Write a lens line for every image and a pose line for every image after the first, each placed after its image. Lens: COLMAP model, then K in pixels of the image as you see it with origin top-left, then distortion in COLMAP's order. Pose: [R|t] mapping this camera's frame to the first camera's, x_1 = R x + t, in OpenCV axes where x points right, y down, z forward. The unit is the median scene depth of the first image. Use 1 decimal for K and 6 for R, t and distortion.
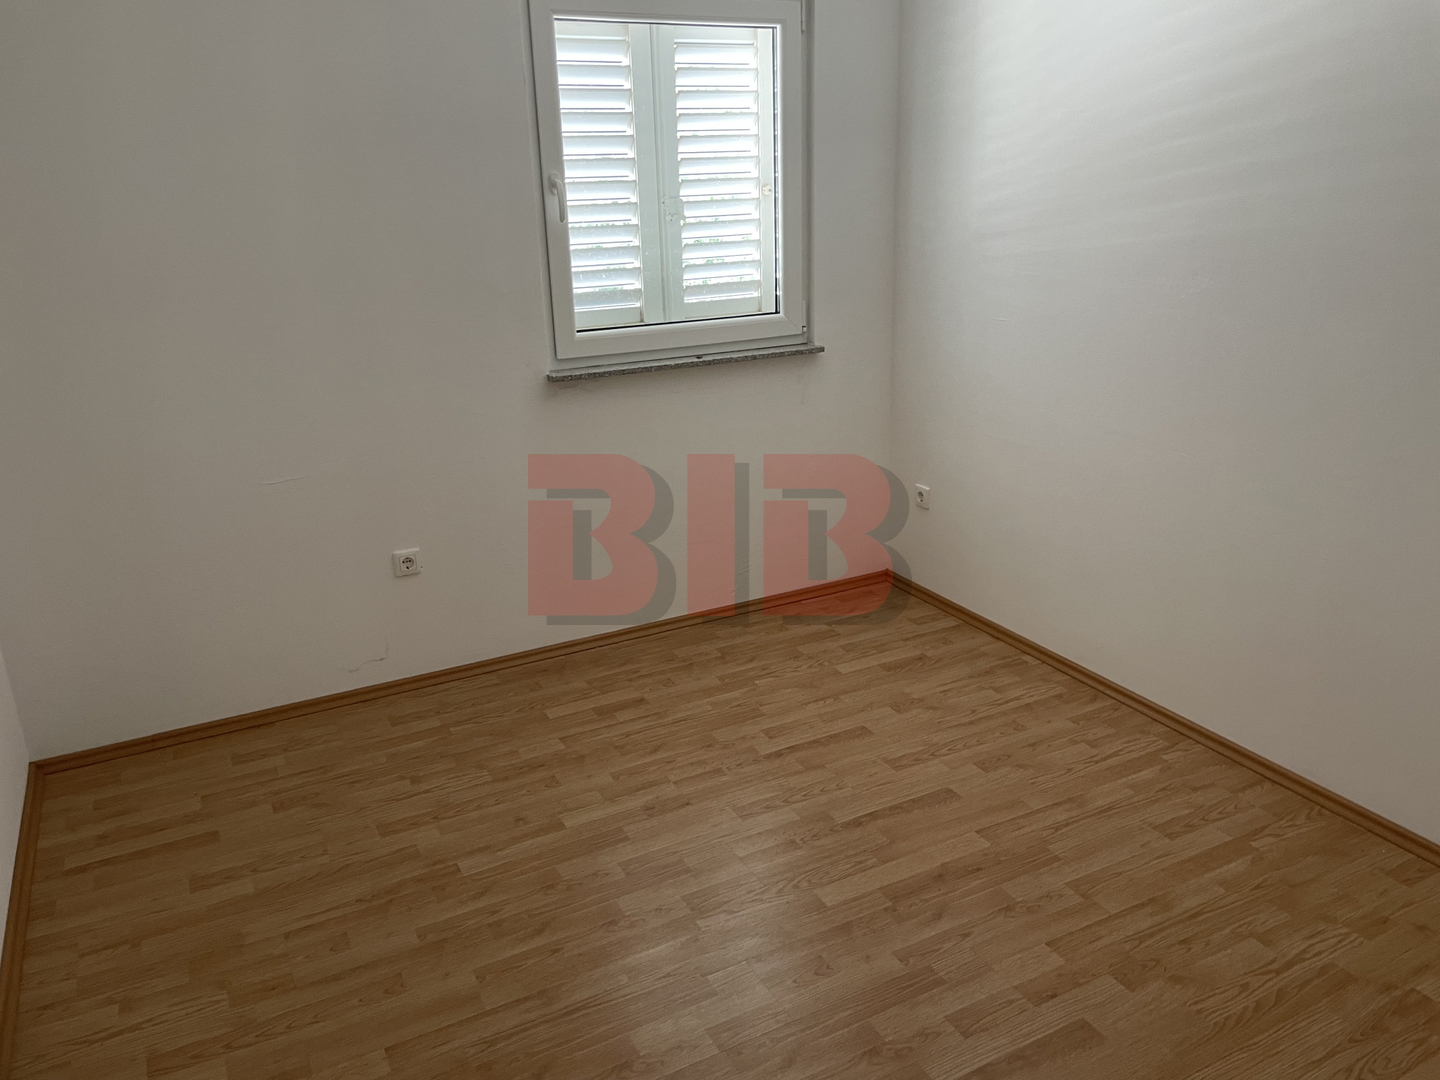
lens RADIAL K [[1105.2, 0, 720.3], [0, 1105.2, 543.0], [0, 0, 1]] dist [0.060518, -0.000966]
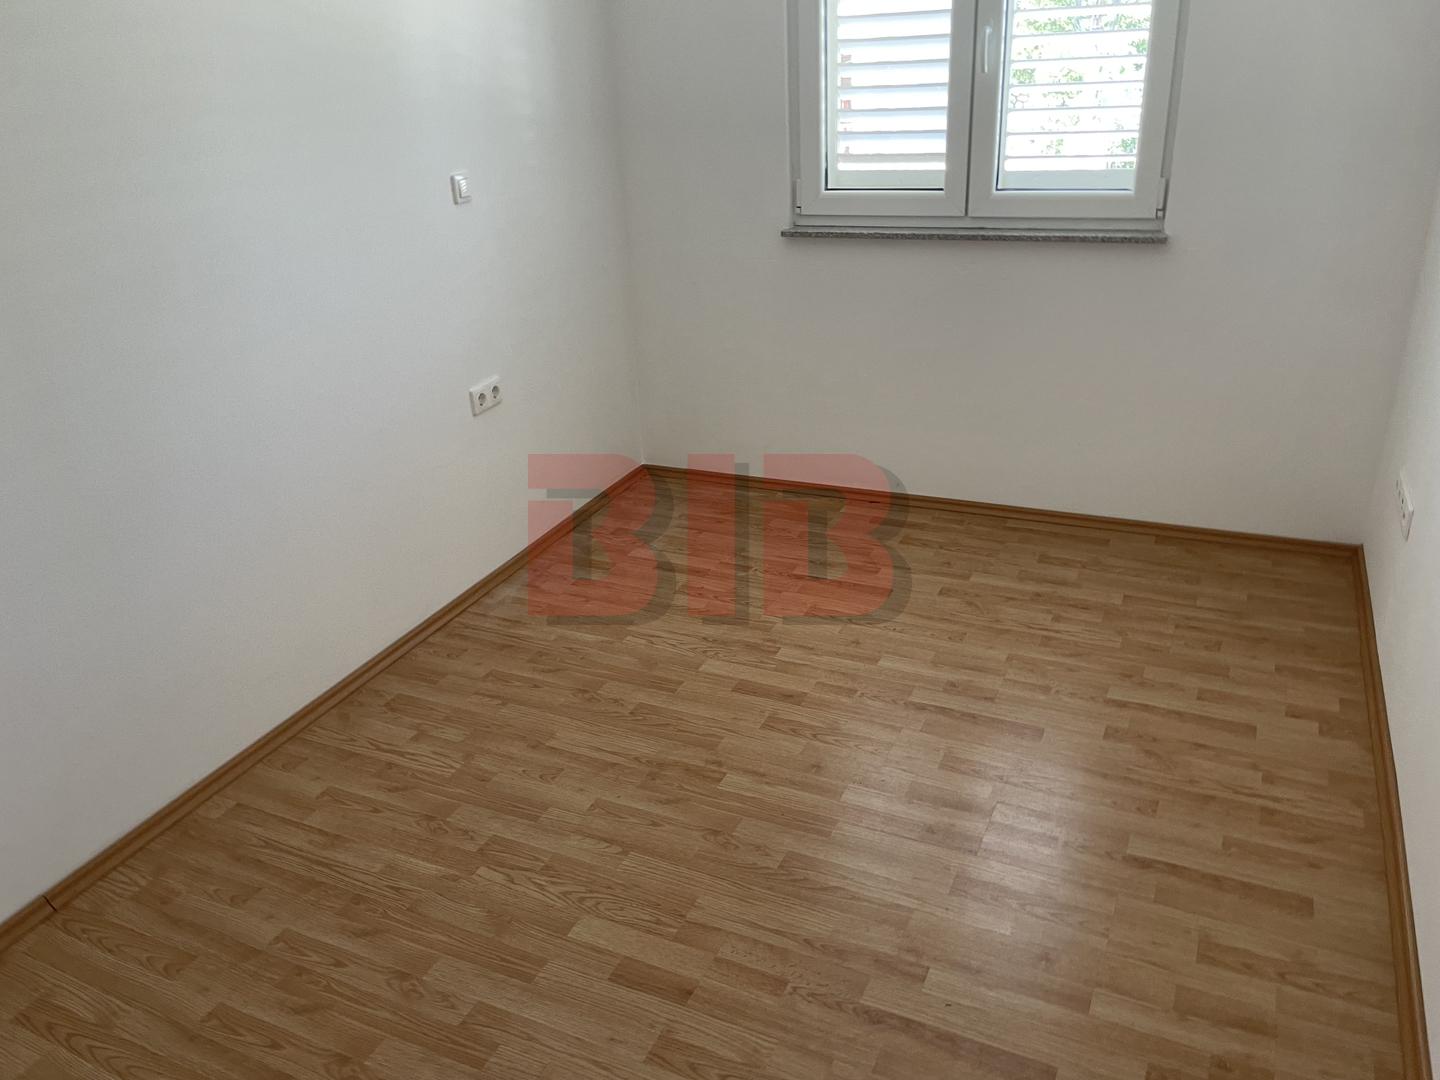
lens RADIAL K [[1105.2, 0, 717.3], [0, 1105.2, 536.3], [0, 0, 1]] dist [0.060518, -0.000966]
pose [[0.595964, 0.334908, -0.729838, 0.564309], [-0.221355, 0.942179, 0.251595, -0.104453], [0.771899, 0.011612, 0.635639, 0.227986]]
